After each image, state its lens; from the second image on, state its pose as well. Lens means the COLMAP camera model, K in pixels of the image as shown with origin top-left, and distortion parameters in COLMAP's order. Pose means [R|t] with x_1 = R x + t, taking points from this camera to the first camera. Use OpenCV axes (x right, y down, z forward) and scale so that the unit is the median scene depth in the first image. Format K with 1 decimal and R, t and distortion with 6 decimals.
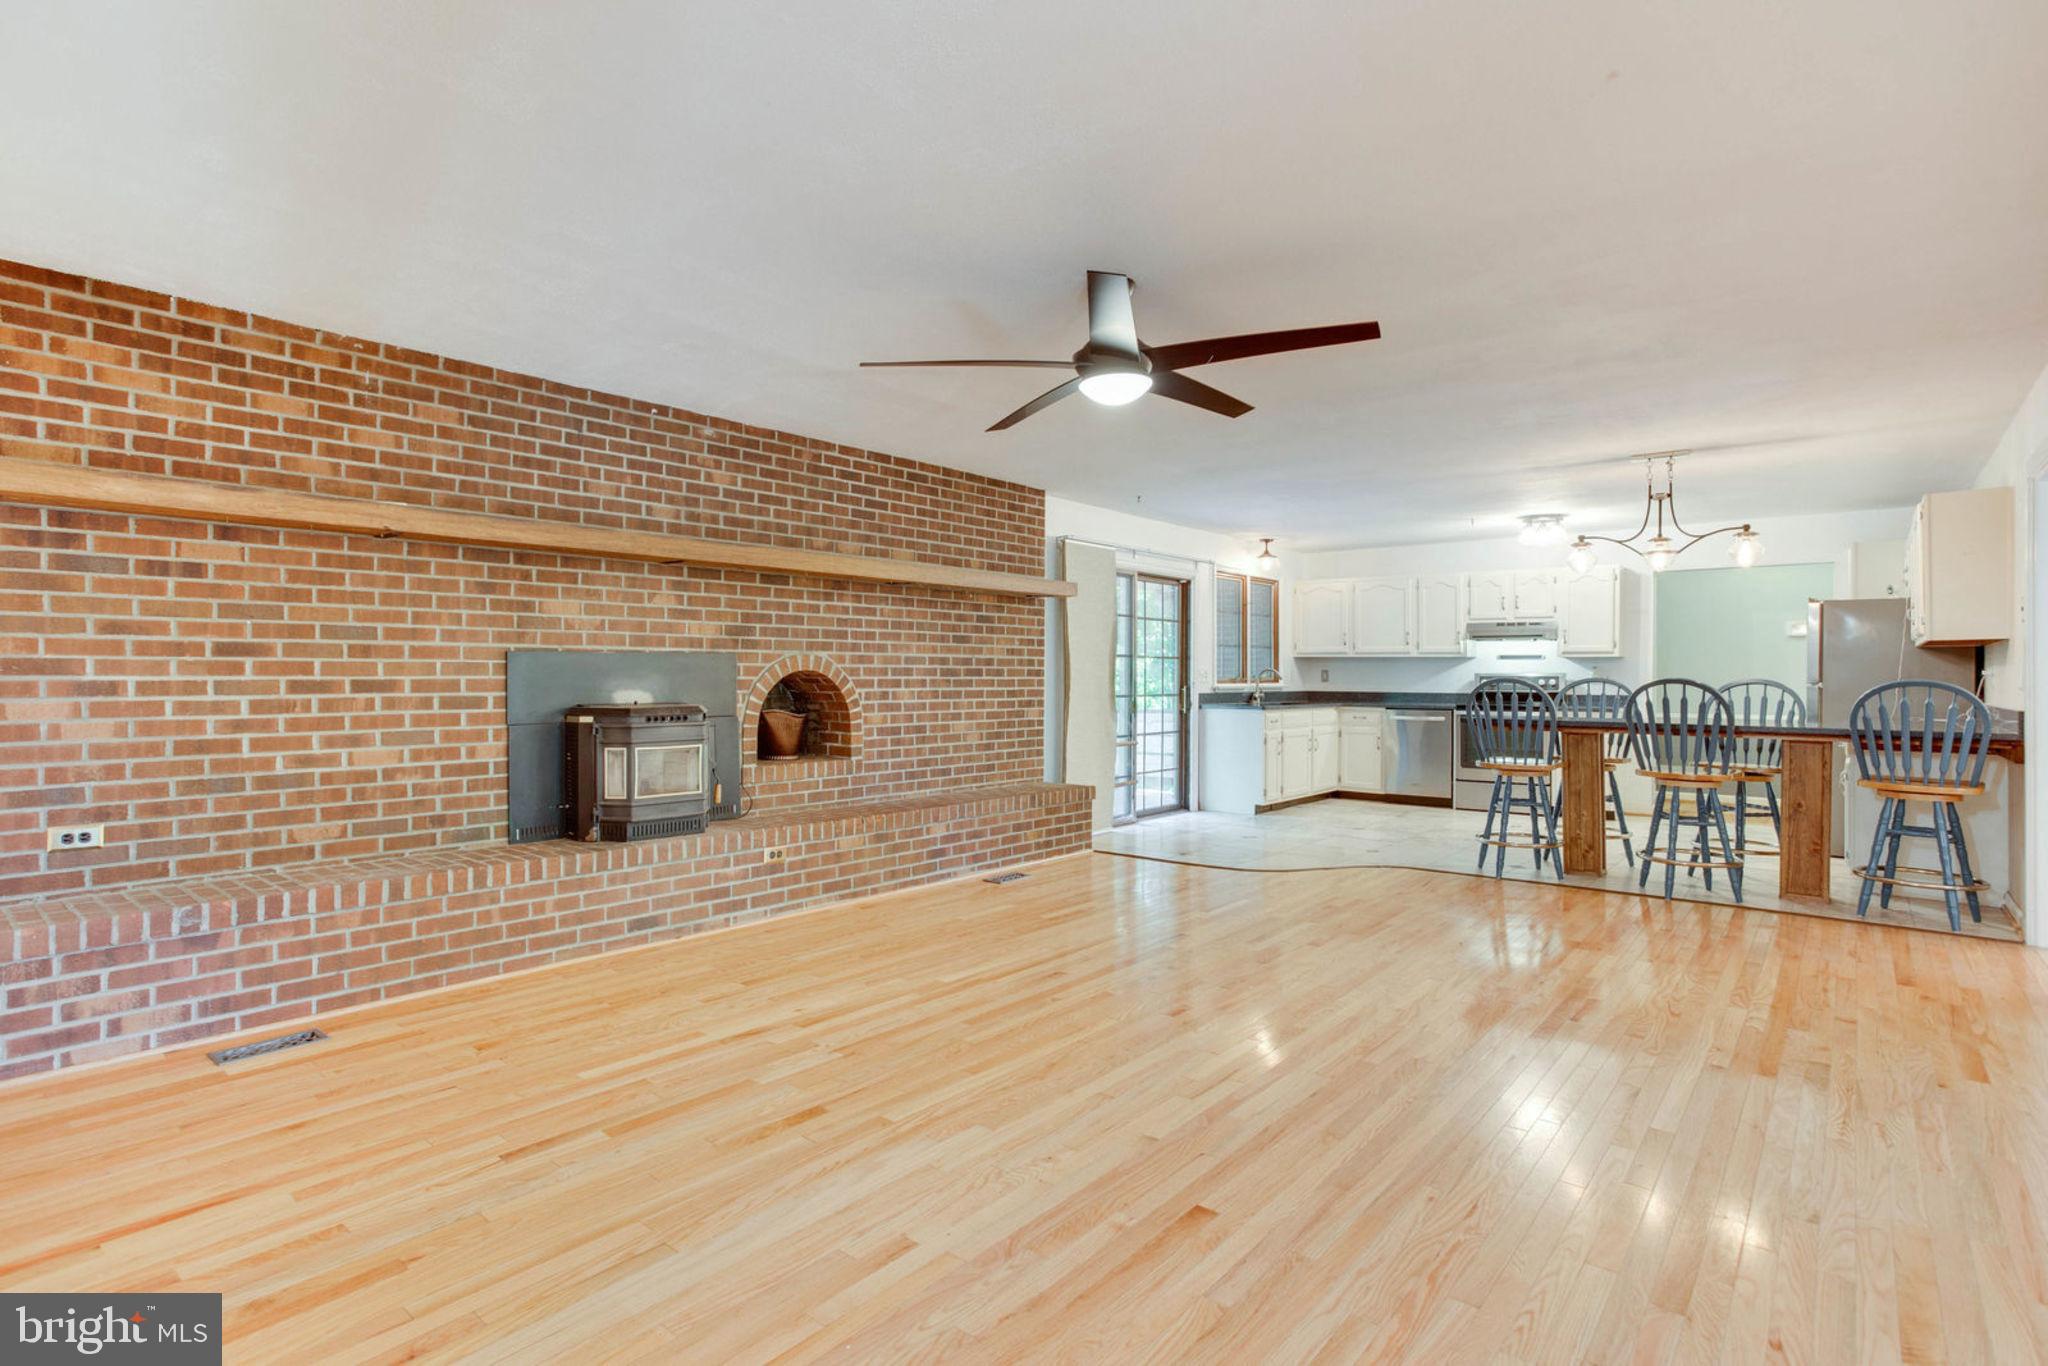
lens RADIAL K [[1044.5, 0, 993.0], [0, 1044.5, 671.9], [0, 0, 1]] dist [-0.048141, 0.029603]
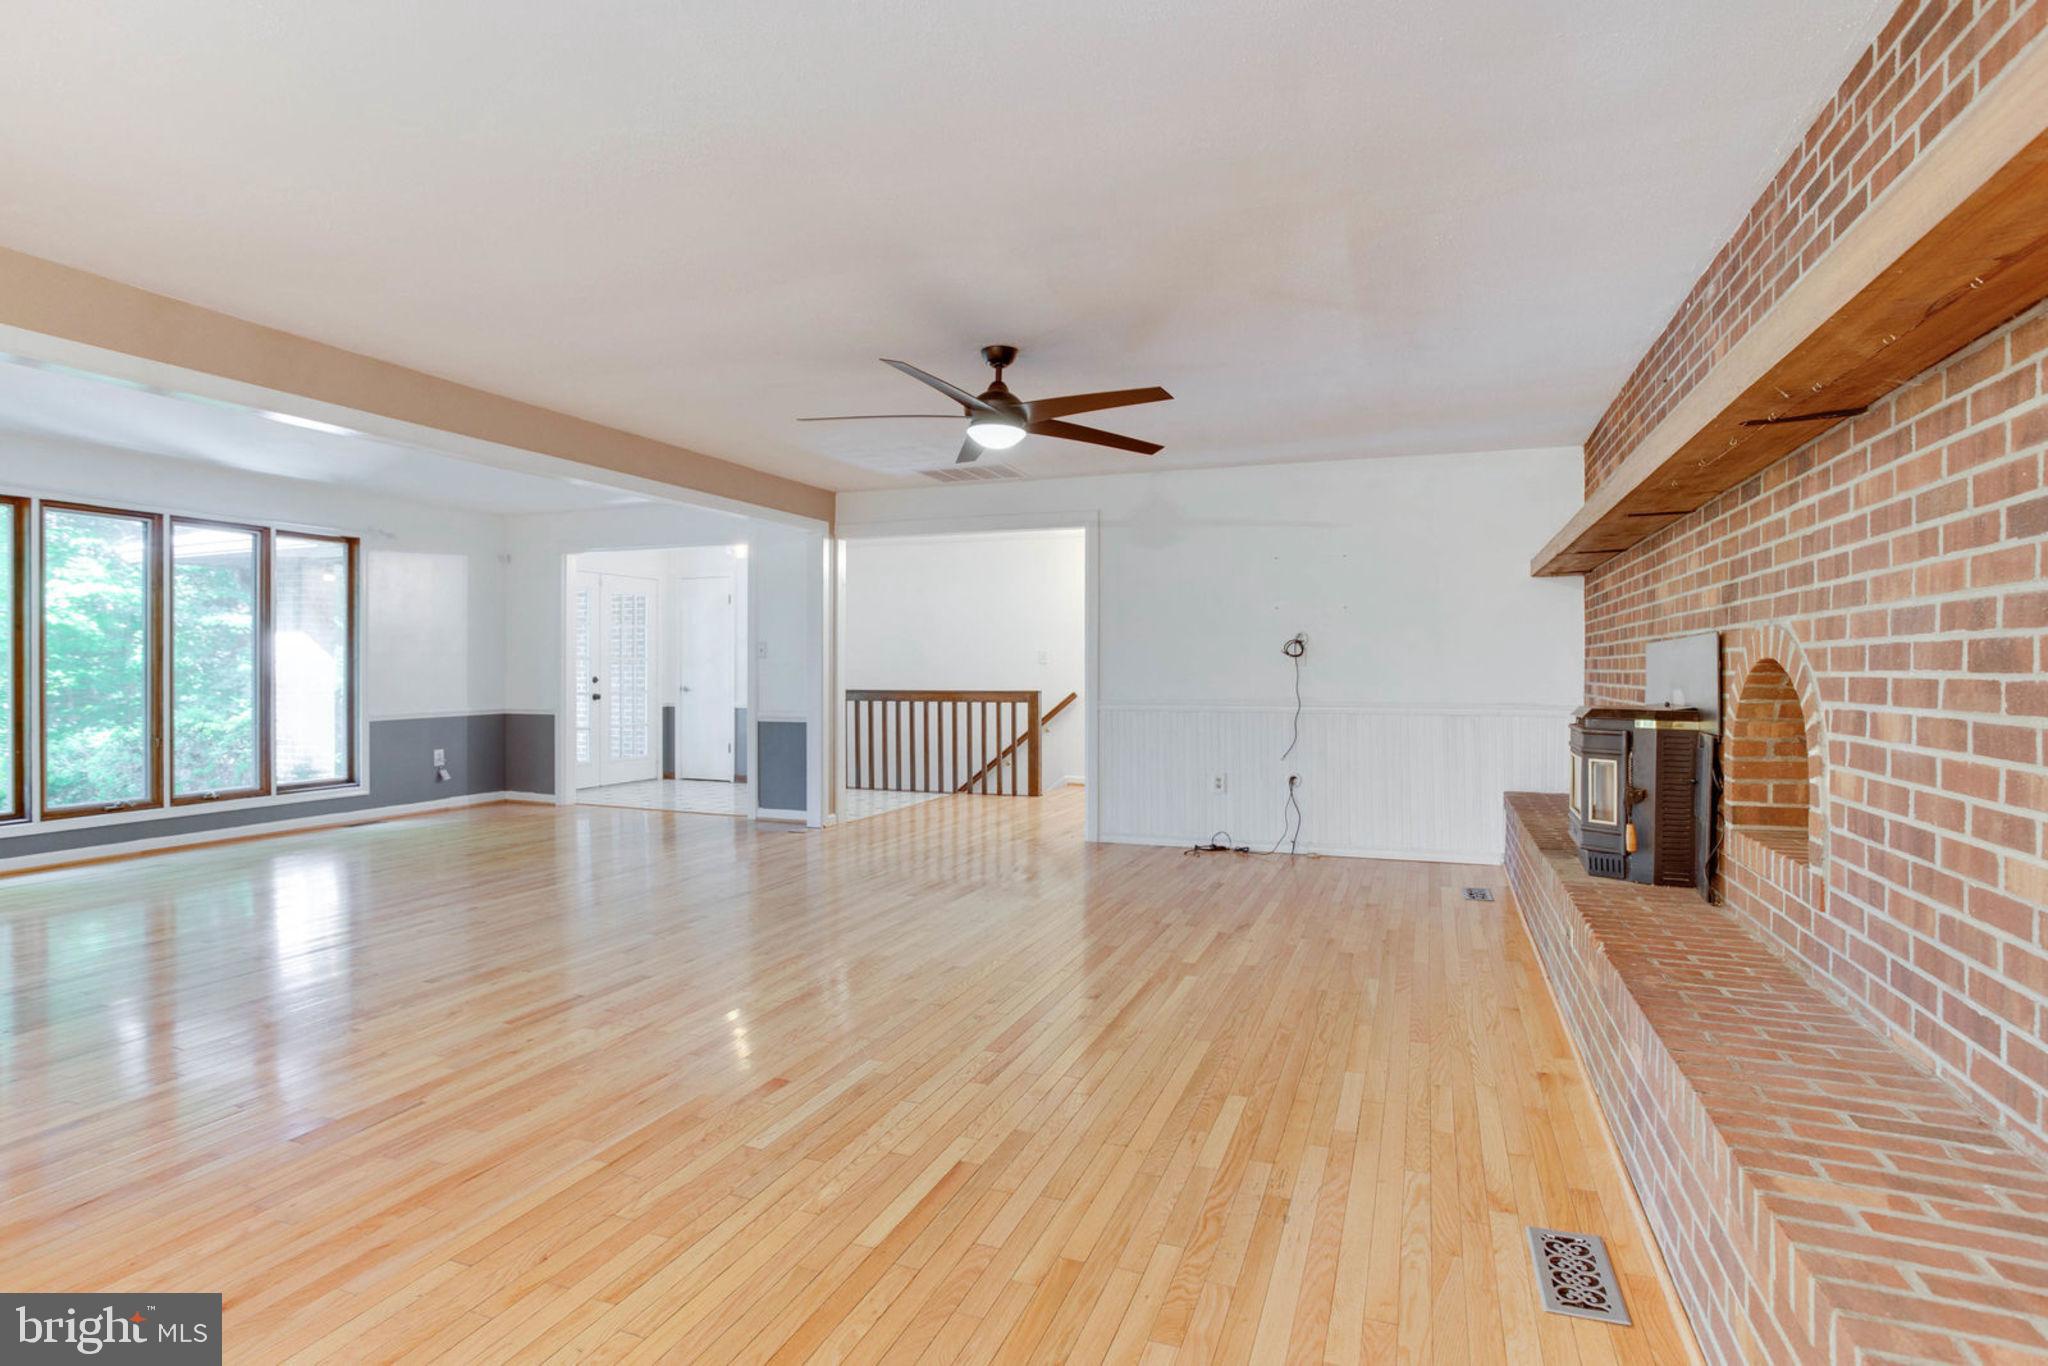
lens RADIAL K [[1044.5, 0, 1005.5], [0, 1044.5, 691.9], [0, 0, 1]] dist [-0.048141, 0.029603]
pose [[-0.944022, -0.000275, -0.329881, 0.437463], [-0.006157, 0.999840, 0.016785, 0.011624], [0.329824, 0.017877, -0.943873, 1.836368]]
